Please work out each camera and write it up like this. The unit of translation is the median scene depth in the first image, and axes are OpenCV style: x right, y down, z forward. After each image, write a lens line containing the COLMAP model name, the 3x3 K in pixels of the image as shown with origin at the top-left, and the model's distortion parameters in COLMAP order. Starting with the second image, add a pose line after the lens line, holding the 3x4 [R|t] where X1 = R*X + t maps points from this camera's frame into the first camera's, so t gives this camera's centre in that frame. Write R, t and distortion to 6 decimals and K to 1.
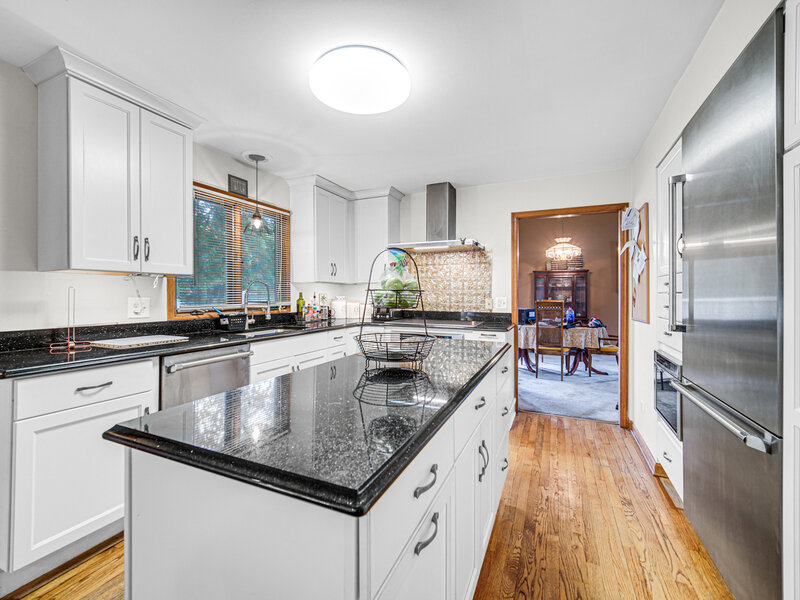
lens RADIAL K [[357.2, 0, 391.6], [0, 357.2, 294.4], [0, 0, 1]] dist [-0.004400, -0.000485]
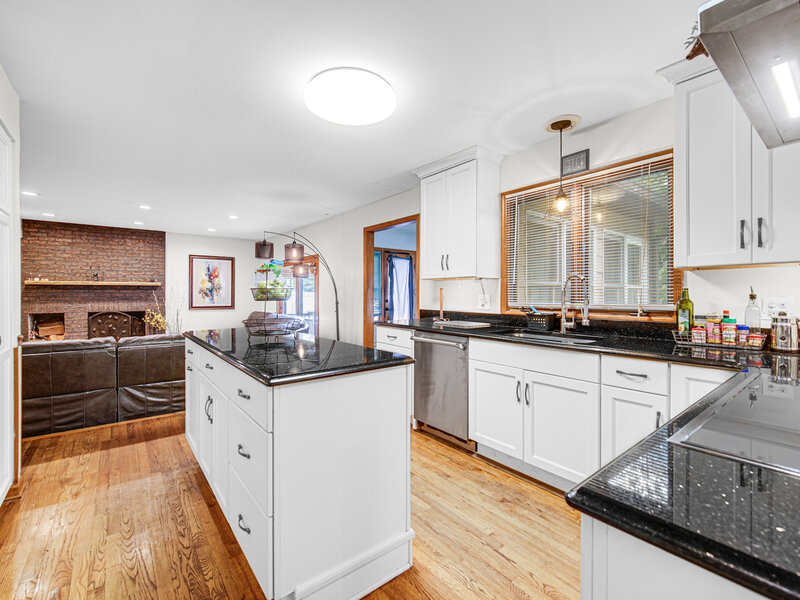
lens RADIAL K [[357.2, 0, 391.6], [0, 357.2, 294.4], [0, 0, 1]] dist [-0.004400, -0.000485]
pose [[-0.461120, 0.003090, -0.887332, 0.533174], [-0.000786, 0.999992, 0.003891, 0.002654], [0.887337, 0.002492, -0.461114, 1.040703]]
